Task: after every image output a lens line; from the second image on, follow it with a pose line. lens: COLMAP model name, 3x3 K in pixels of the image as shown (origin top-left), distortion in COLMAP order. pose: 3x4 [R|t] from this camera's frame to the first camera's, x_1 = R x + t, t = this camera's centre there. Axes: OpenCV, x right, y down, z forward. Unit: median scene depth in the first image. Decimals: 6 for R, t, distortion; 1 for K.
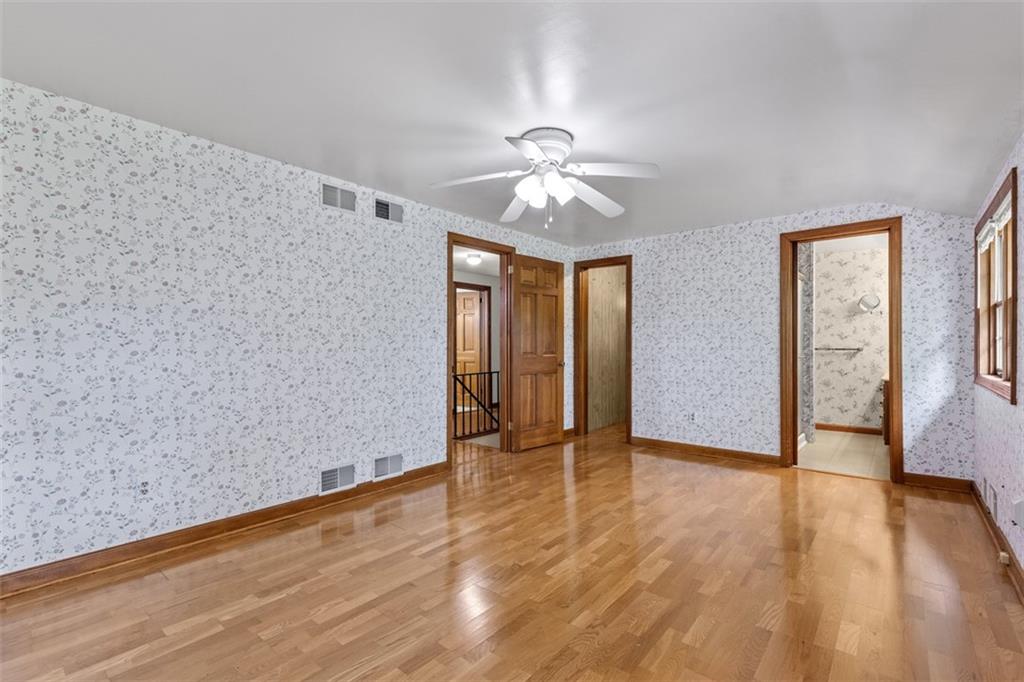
lens RADIAL K [[462.8, 0, 521.4], [0, 462.8, 343.7], [0, 0, 1]] dist [0.008633, -0.000806]
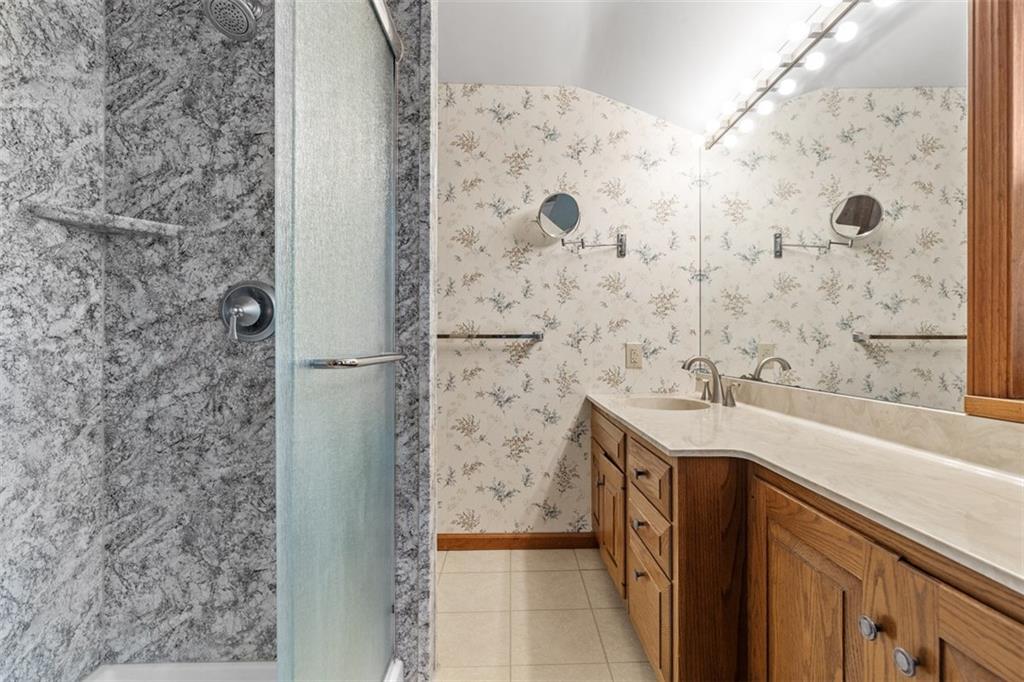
lens RADIAL K [[493.0, 0, 515.2], [0, 493.0, 342.0], [0, 0, 1]] dist [-0.001701, -0.000025]
pose [[0.768645, 0.003893, 0.639664, 0.068805], [-0.001366, 0.999989, -0.004444, 0.002871], [-0.639675, 0.002542, 0.768642, 0.106628]]
